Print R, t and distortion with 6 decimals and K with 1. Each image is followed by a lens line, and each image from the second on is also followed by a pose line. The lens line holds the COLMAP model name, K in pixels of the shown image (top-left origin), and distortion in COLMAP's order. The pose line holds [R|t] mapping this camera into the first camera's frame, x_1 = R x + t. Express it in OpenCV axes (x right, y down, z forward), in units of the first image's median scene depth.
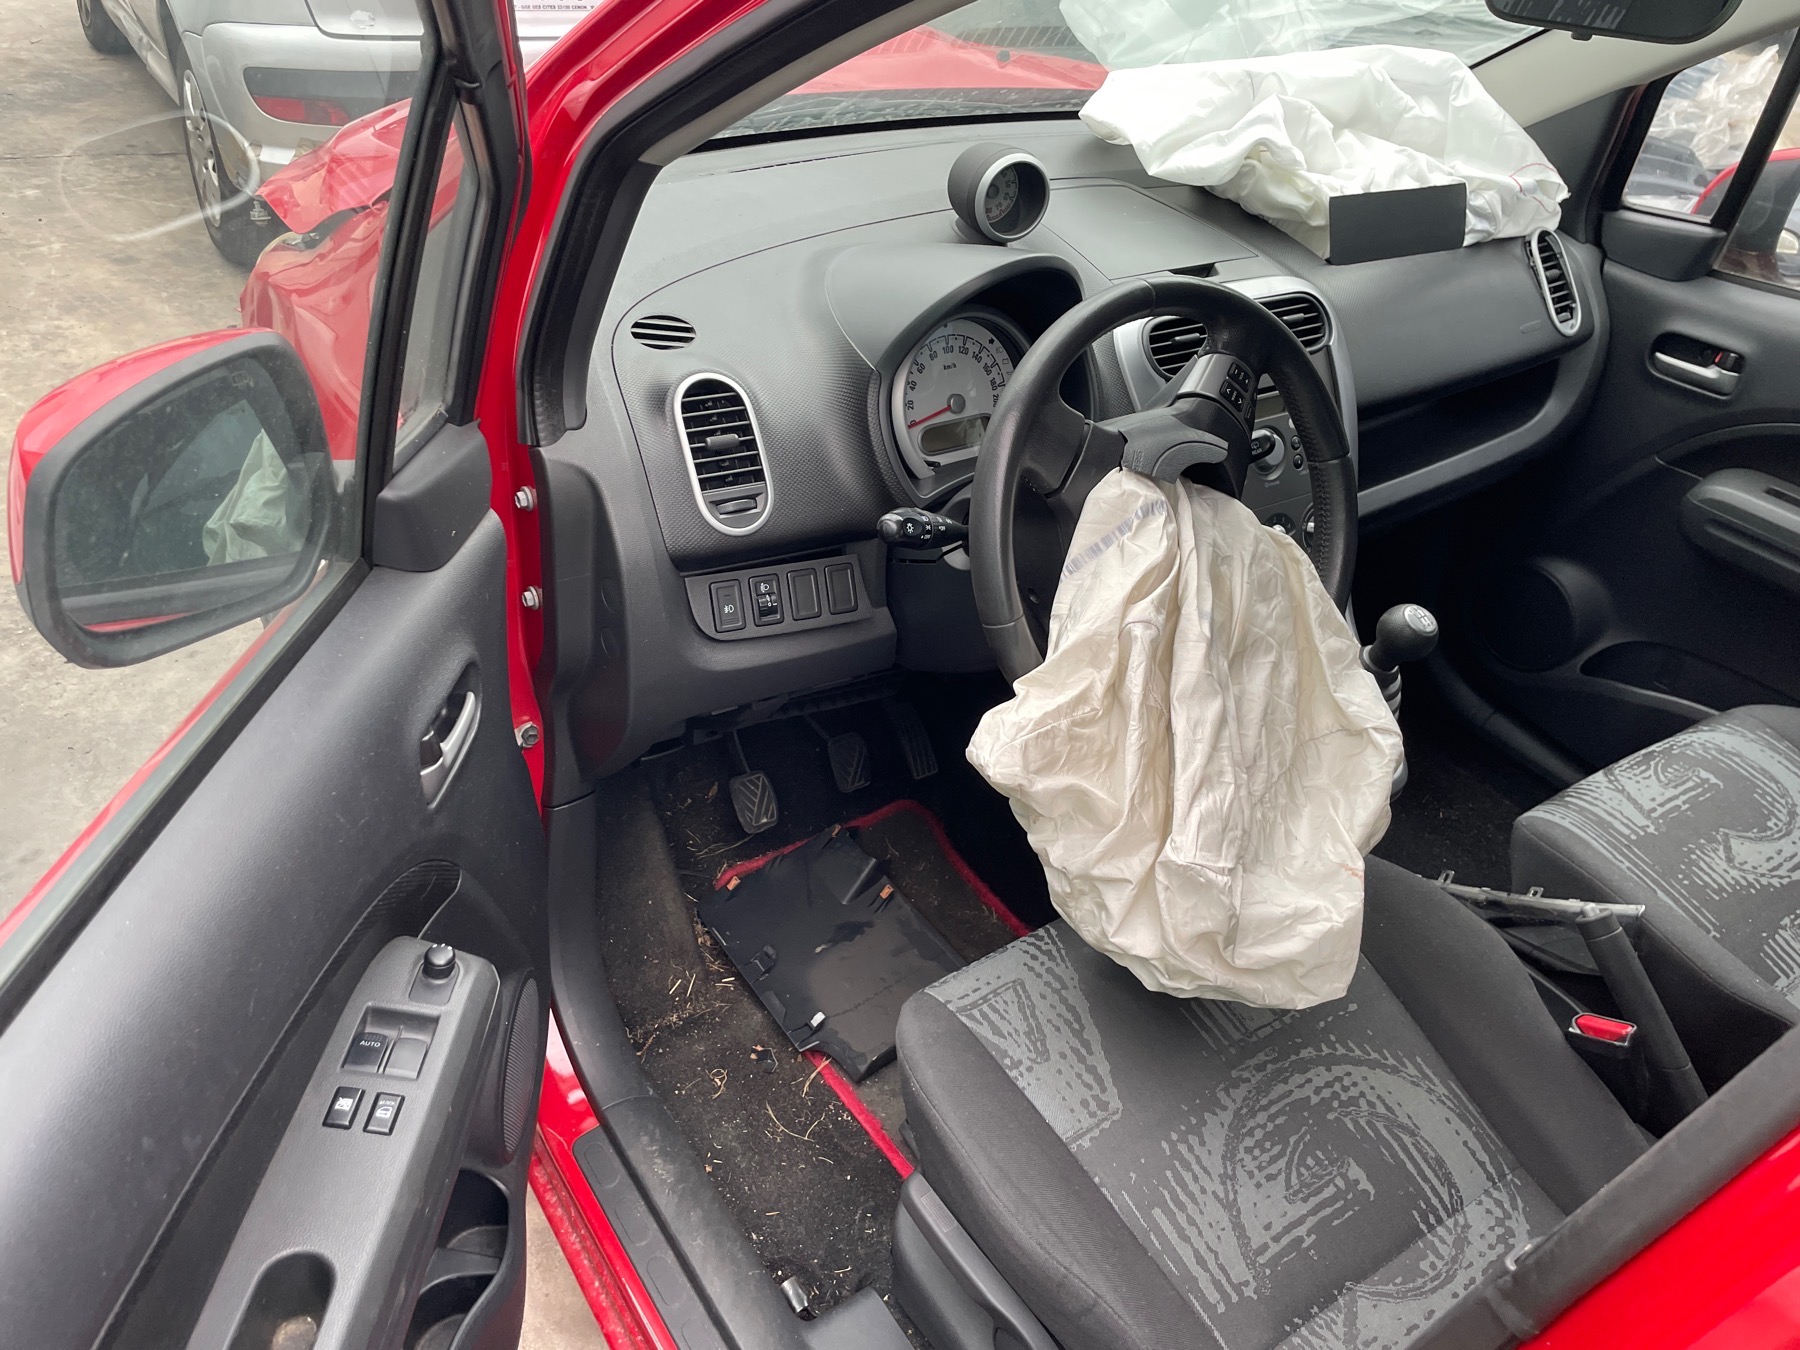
lens RADIAL K [[1359.7, 0, 874.5], [0, 1359.7, 651.7], [0, 0, 1]] dist [0.089421, -0.124886]
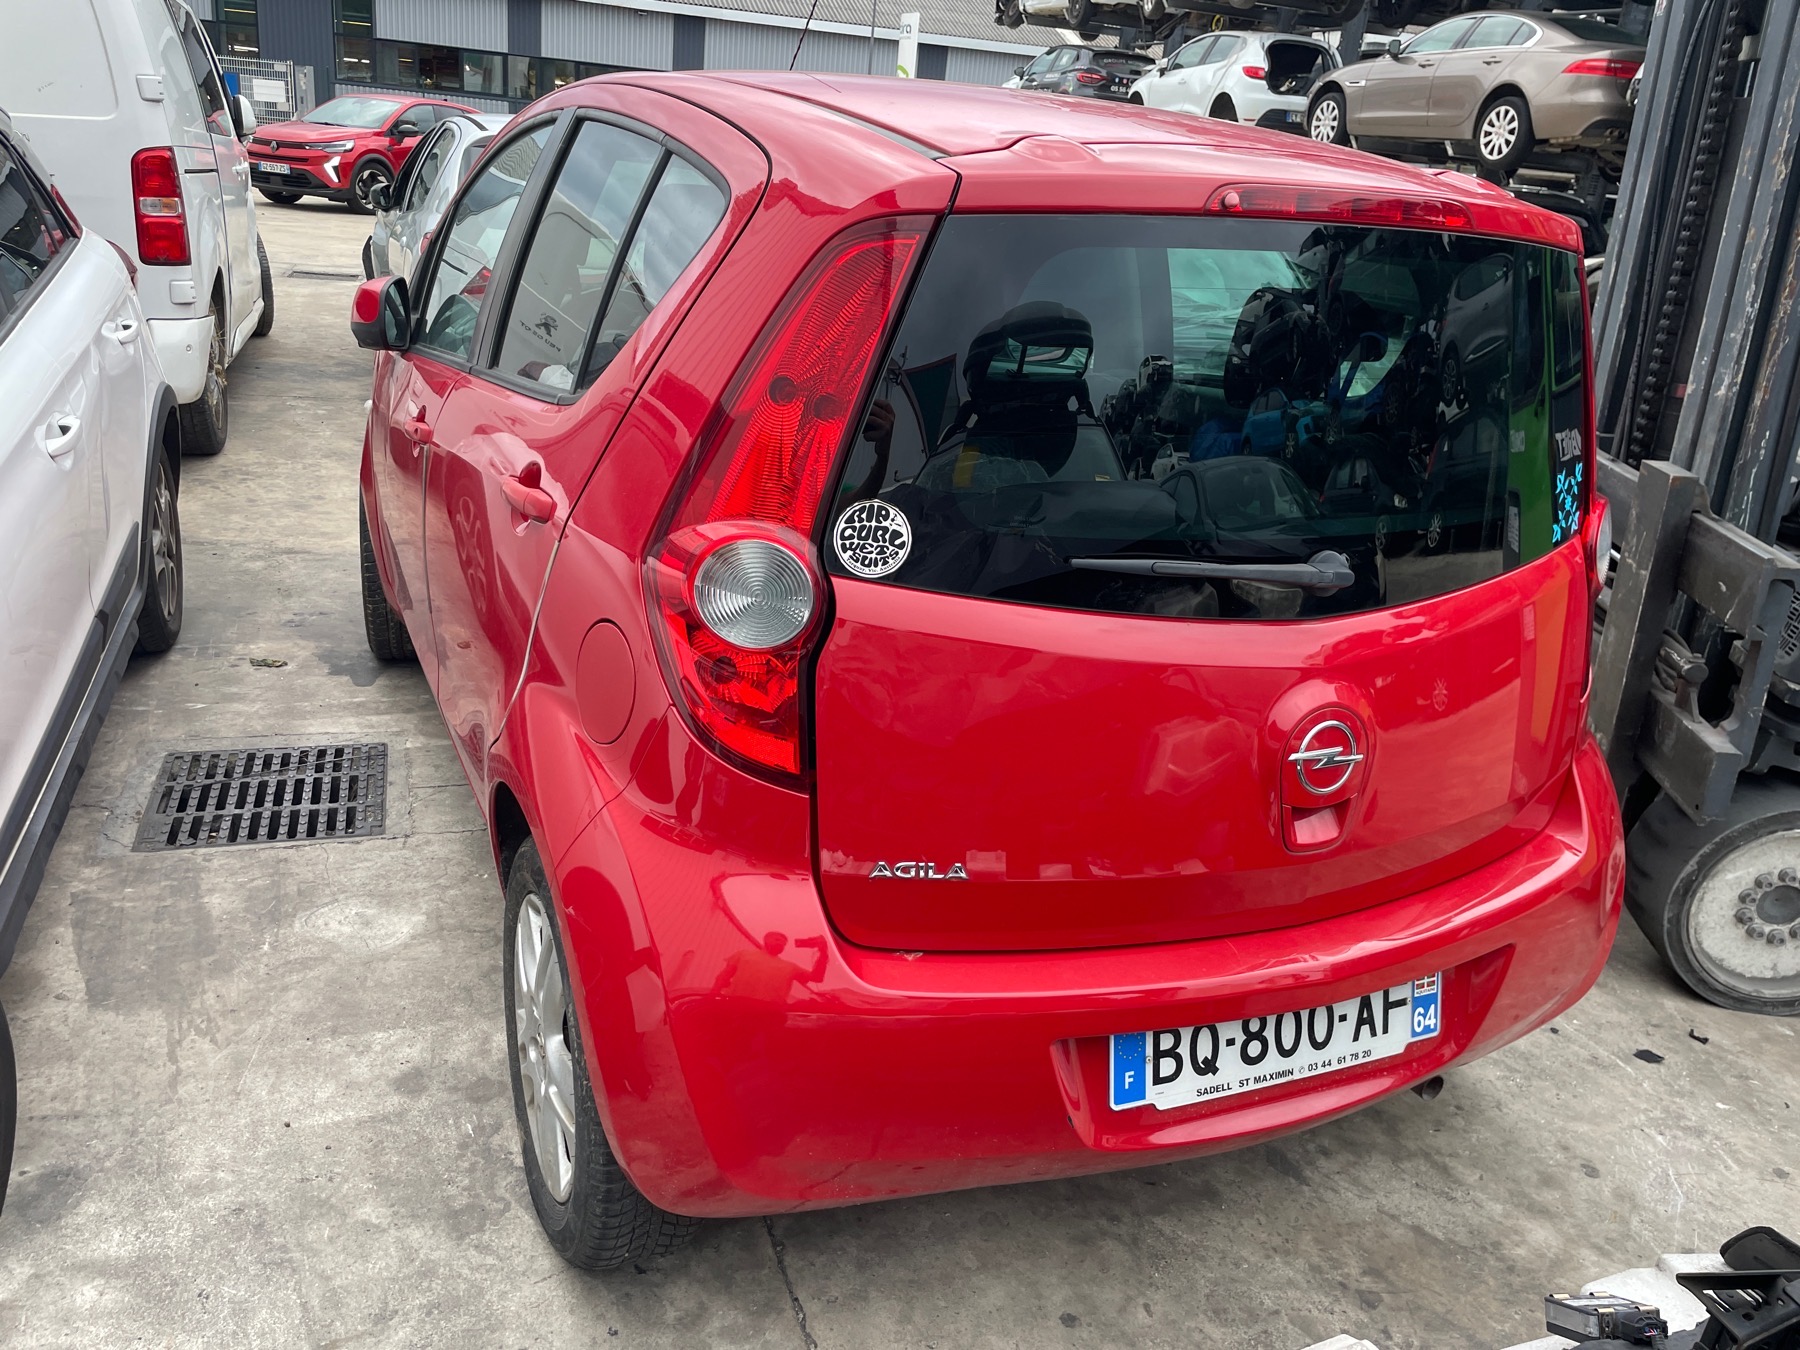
lens RADIAL K [[1359.7, 0, 875.8], [0, 1359.7, 664.0], [0, 0, 1]] dist [0.089421, -0.124886]
pose [[0.986945, 0.045802, -0.154405, 0.973593], [-0.083659, 0.965017, -0.248484, 0.958861], [0.137622, 0.258157, 0.956250, -1.280373]]
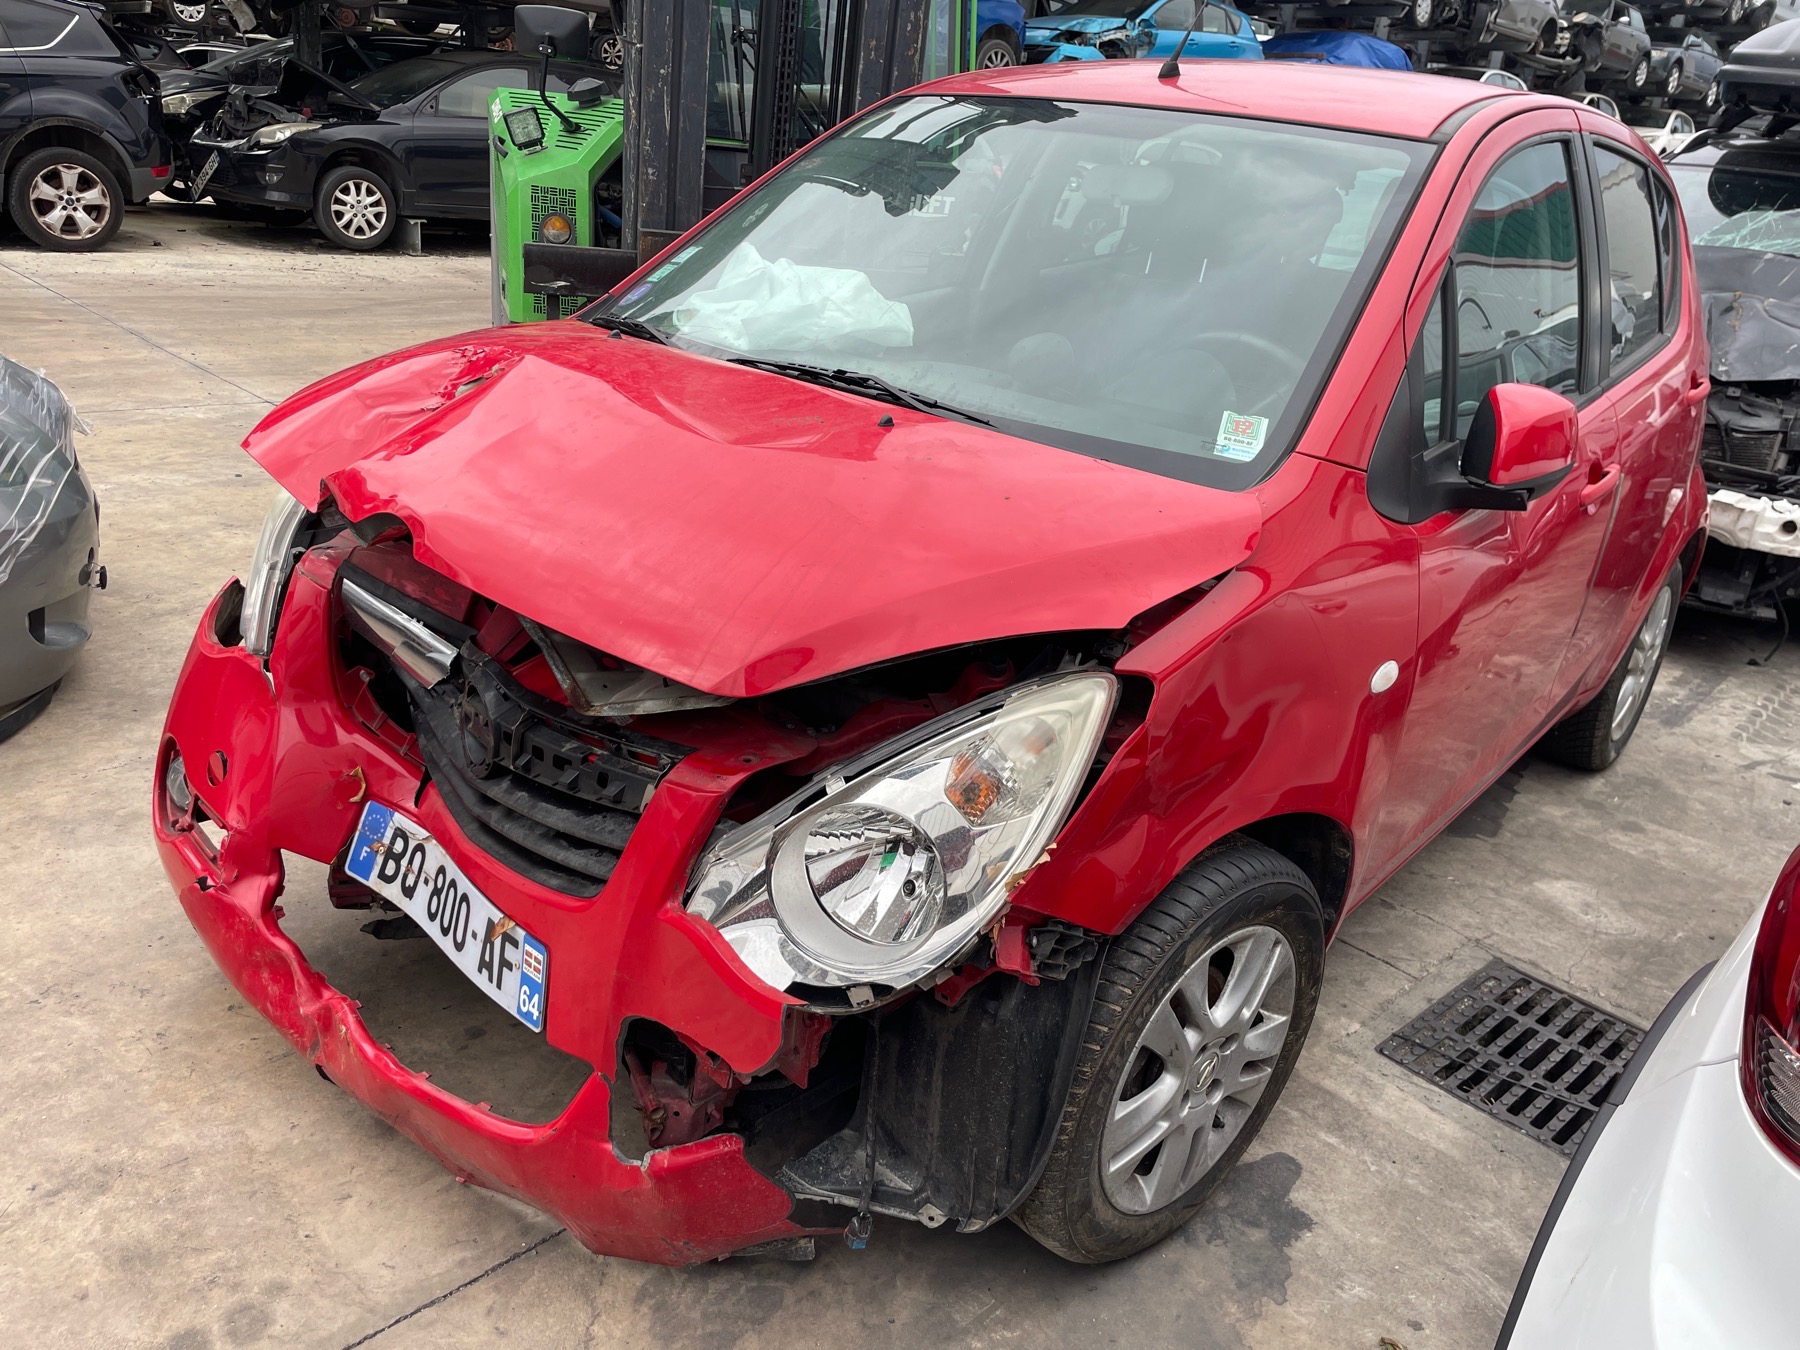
lens RADIAL K [[1359.7, 0, 890.2], [0, 1359.7, 667.0], [0, 0, 1]] dist [0.089421, -0.124886]
pose [[-0.270701, -0.462265, 0.844412, -1.362009], [0.441818, 0.719665, 0.535612, -0.992494], [-0.855288, 0.518067, 0.009423, 1.282559]]
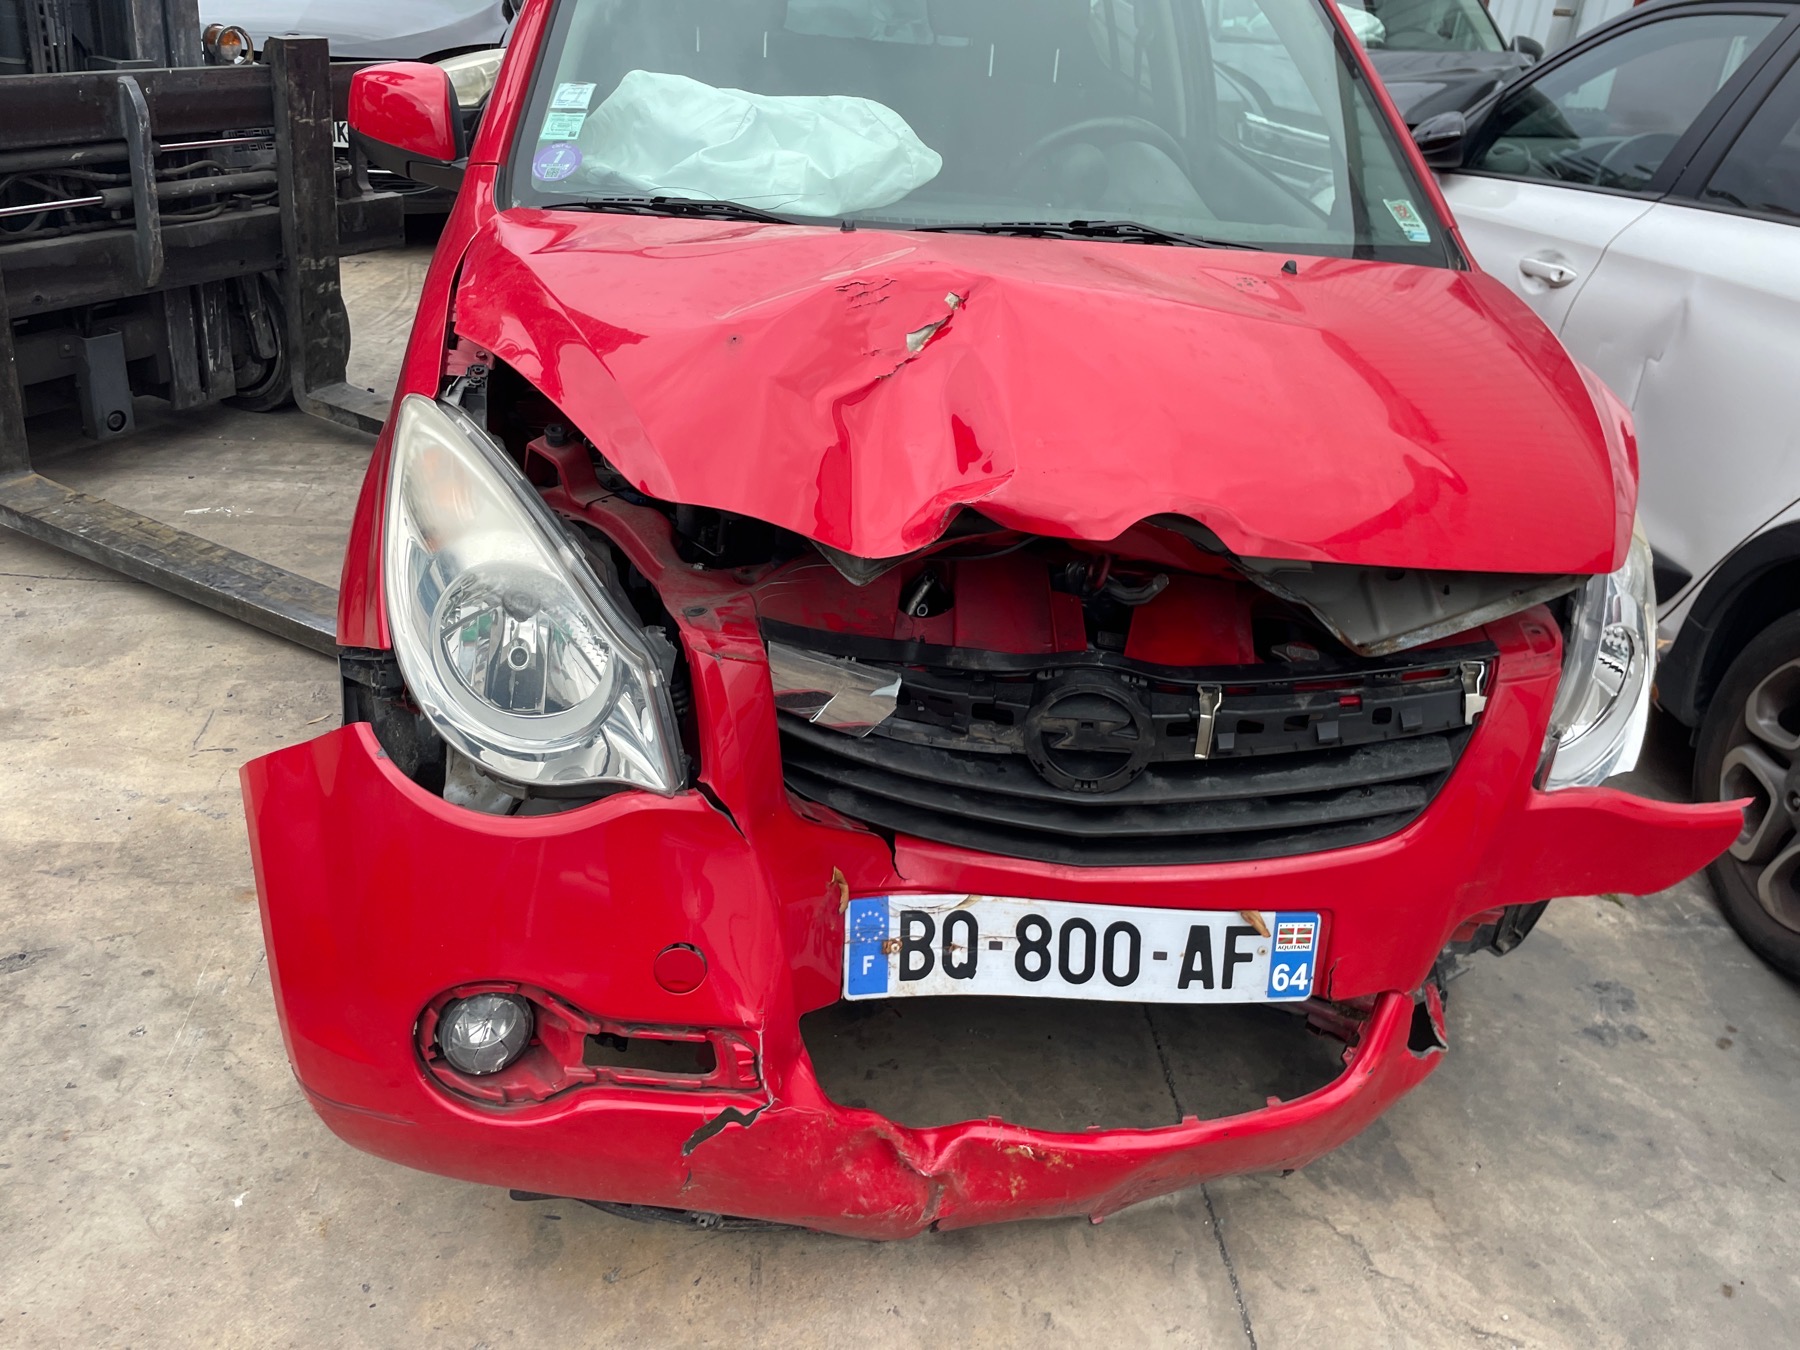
lens RADIAL K [[1359.7, 0, 894.5], [0, 1359.7, 667.2], [0, 0, 1]] dist [0.089421, -0.124886]
pose [[-0.886632, -0.347357, 0.305330, -0.380637], [0.106343, 0.489392, 0.865556, -1.382481], [-0.450083, 0.799899, -0.396971, 2.086054]]
